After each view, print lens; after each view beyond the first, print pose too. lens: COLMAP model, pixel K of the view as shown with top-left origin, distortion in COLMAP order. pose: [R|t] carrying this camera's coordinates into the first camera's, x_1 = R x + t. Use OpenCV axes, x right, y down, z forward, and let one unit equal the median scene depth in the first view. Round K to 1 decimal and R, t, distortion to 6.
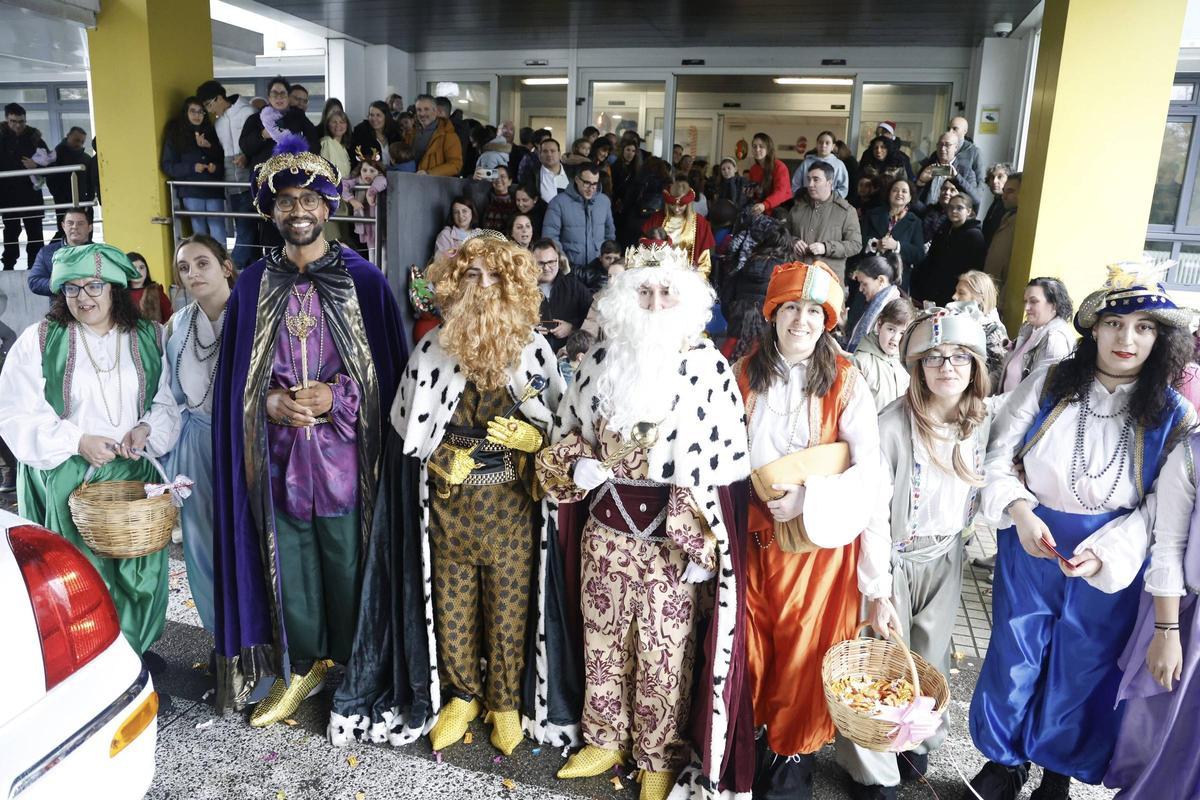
lens RADIAL K [[840.8, 0, 601.3], [0, 840.8, 388.5], [0, 0, 1]] dist [-0.053231, 0.046619]
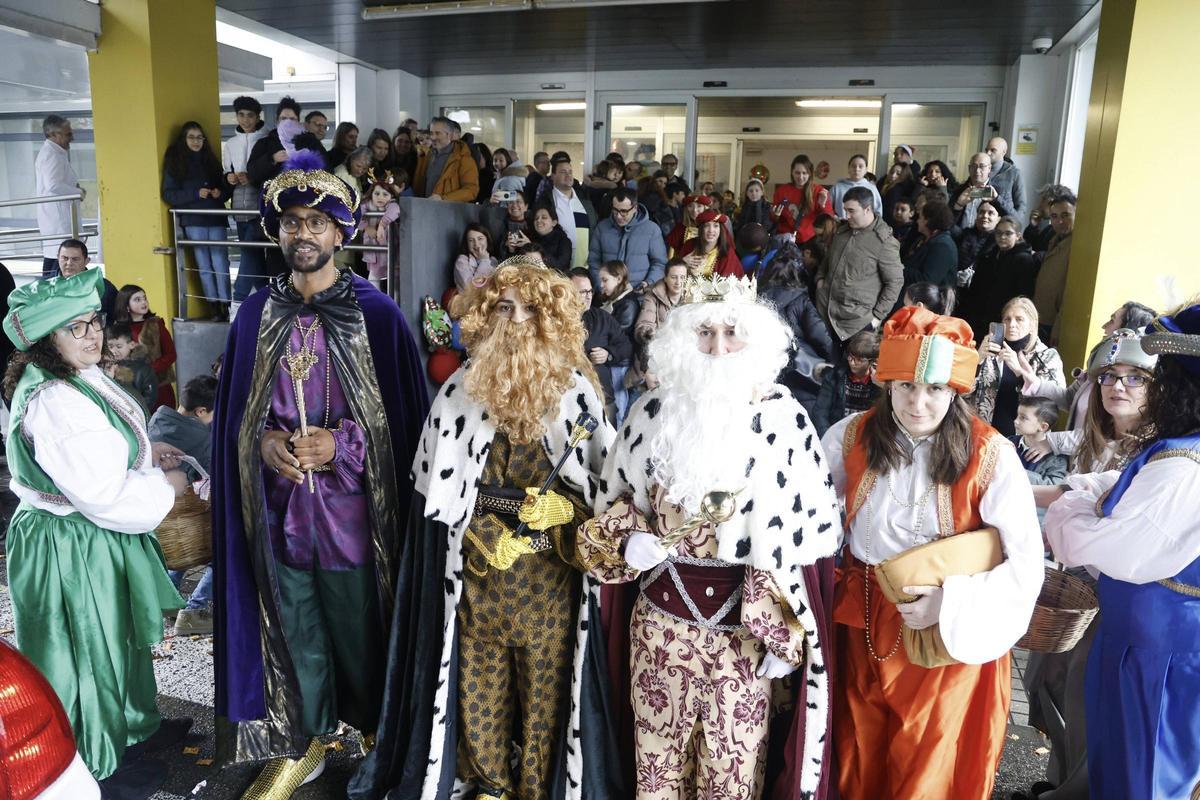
lens RADIAL K [[840.8, 0, 600.0], [0, 840.8, 406.0], [0, 0, 1]] dist [-0.053231, 0.046619]
pose [[0.999886, -0.003285, -0.014725, -0.032472], [0.003103, 0.999919, -0.012320, -0.020384], [0.014765, 0.012273, 0.999816, 0.115671]]
